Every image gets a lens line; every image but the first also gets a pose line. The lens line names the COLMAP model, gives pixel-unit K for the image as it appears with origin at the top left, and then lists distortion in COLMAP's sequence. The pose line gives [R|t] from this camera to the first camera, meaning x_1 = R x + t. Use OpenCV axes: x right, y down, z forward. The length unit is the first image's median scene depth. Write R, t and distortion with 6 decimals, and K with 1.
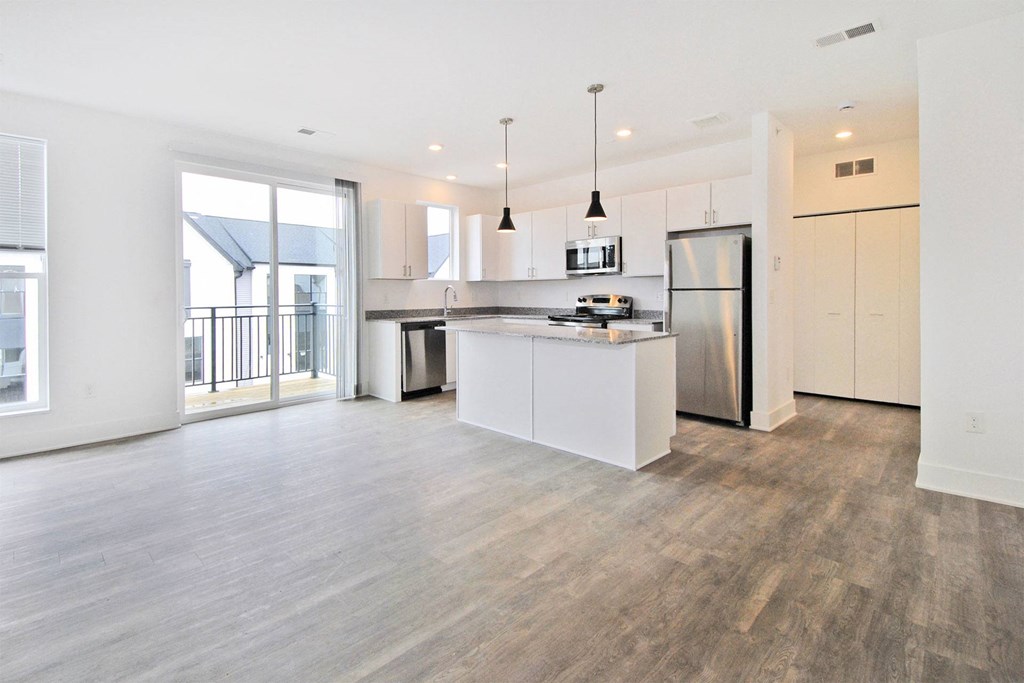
lens RADIAL K [[470.2, 0, 512.6], [0, 470.2, 308.3], [0, 0, 1]] dist [0.002391, 0.000051]
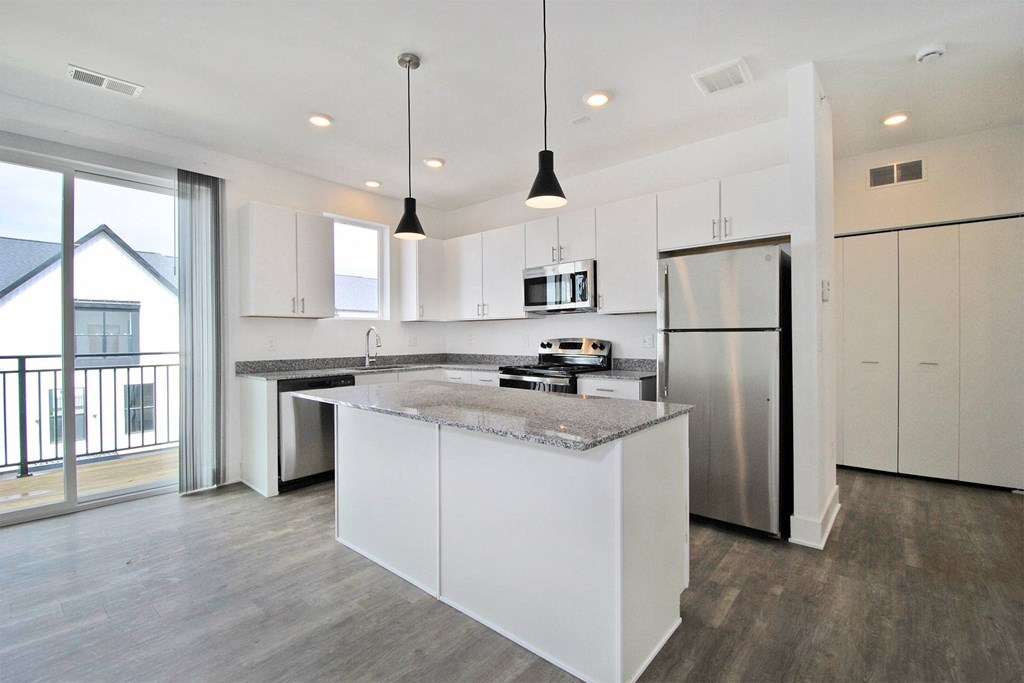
lens RADIAL K [[446.7, 0, 512.0], [0, 446.7, 341.5], [0, 0, 1]] dist [-0.000748, -0.000115]
pose [[0.999419, -0.001783, 0.034023, 0.074667], [0.002529, 0.999757, -0.021894, -0.008900], [-0.033976, 0.021968, 0.999181, 0.303515]]
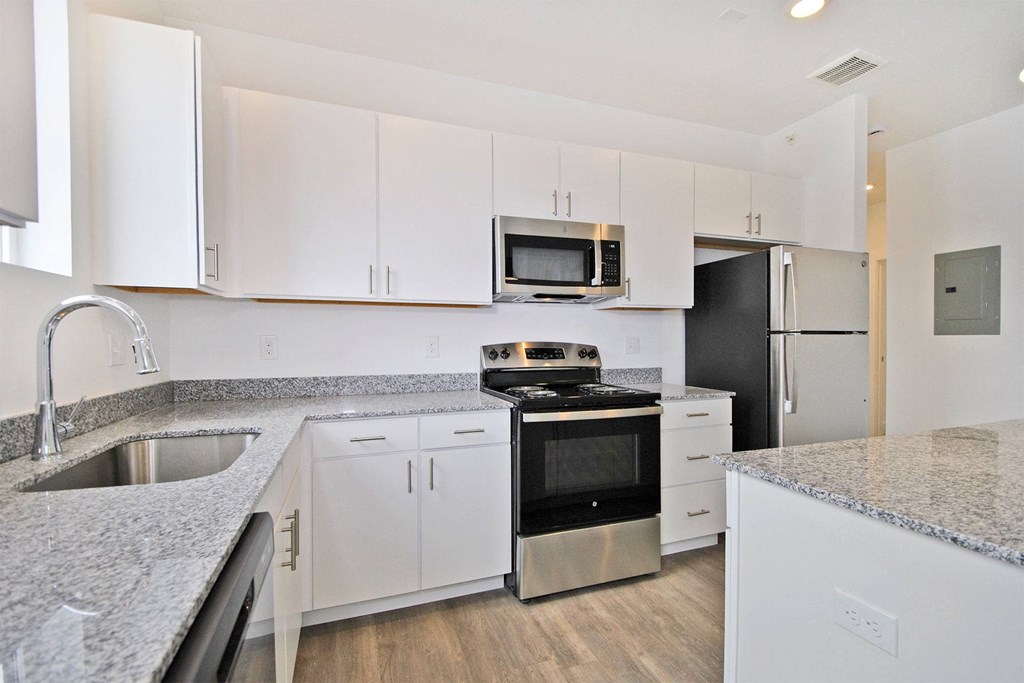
lens RADIAL K [[450.4, 0, 548.6], [0, 450.4, 333.1], [0, 0, 1]] dist [0.000541, -0.016597]
pose [[0.427475, 0.008631, 0.903986, -0.248003], [0.027557, 0.999365, -0.022573, -0.029085], [-0.903607, 0.034561, 0.426966, 0.851916]]
